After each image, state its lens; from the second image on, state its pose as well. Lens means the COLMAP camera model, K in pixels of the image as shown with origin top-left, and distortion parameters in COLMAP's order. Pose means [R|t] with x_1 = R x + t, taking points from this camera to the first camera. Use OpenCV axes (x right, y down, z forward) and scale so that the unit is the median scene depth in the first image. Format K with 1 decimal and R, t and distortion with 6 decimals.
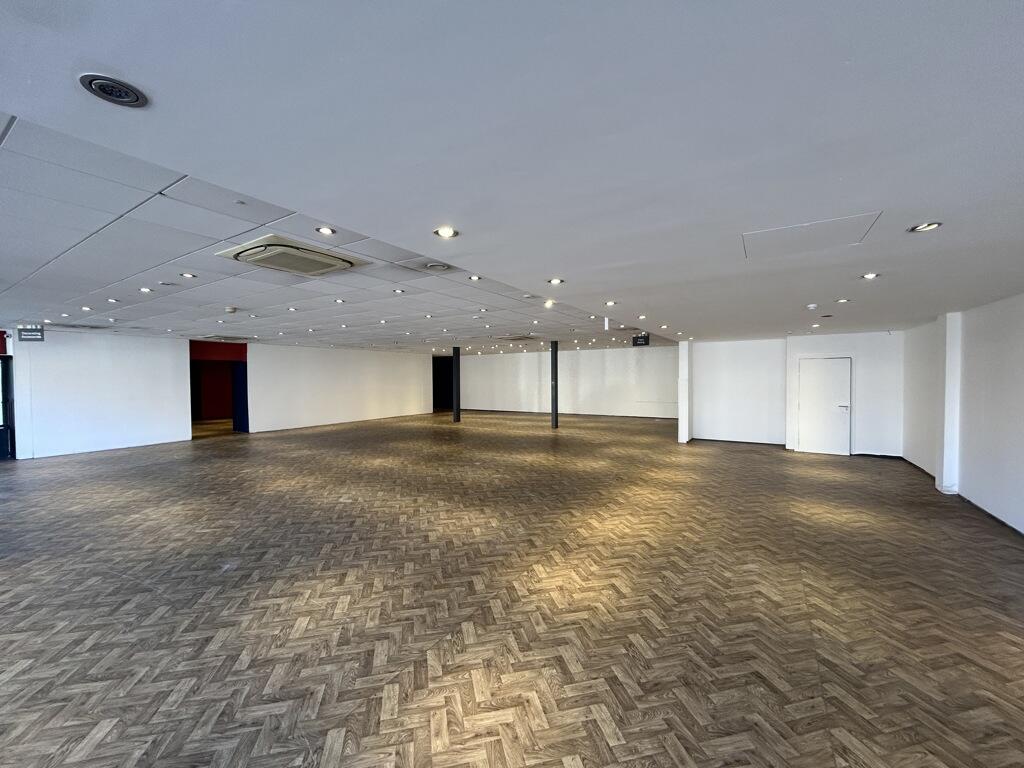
lens RADIAL K [[413.4, 0, 509.5], [0, 413.4, 385.1], [0, 0, 1]] dist [0.001487, -0.000344]
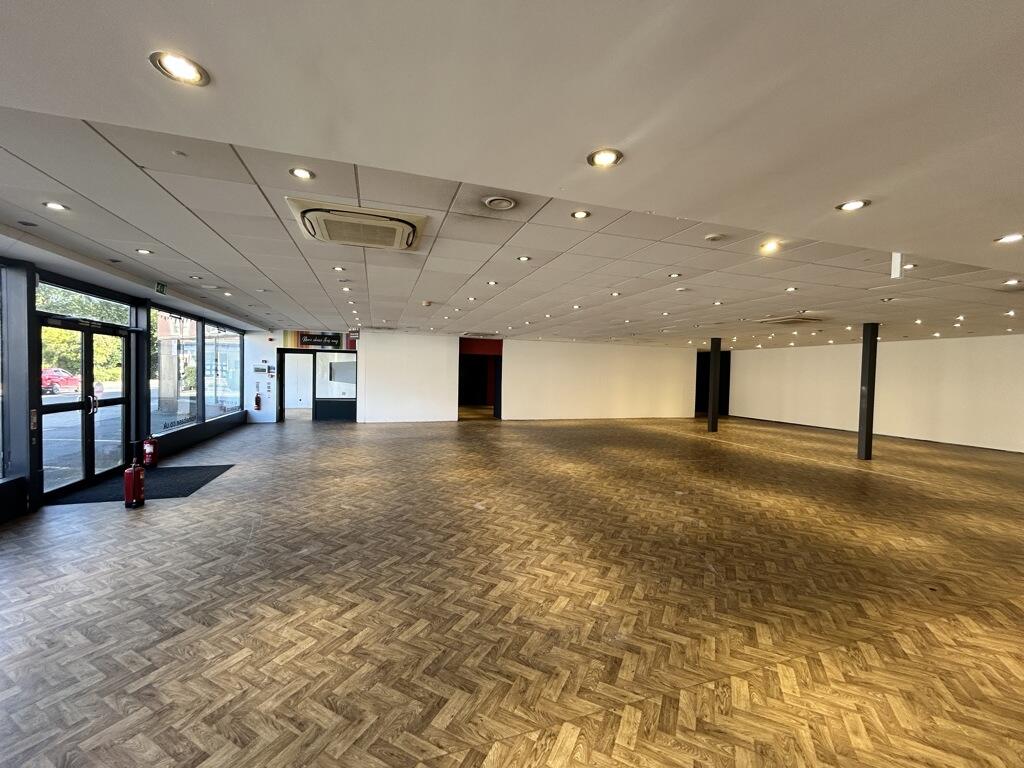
lens RADIAL K [[408.5, 0, 509.4], [0, 408.5, 374.7], [0, 0, 1]] dist [0.001823, 0.000076]
pose [[0.766447, 0.030475, -0.641584, 0.100283], [-0.041866, 0.999120, -0.002556, -0.003421], [0.640941, 0.028819, 0.767049, 0.163898]]
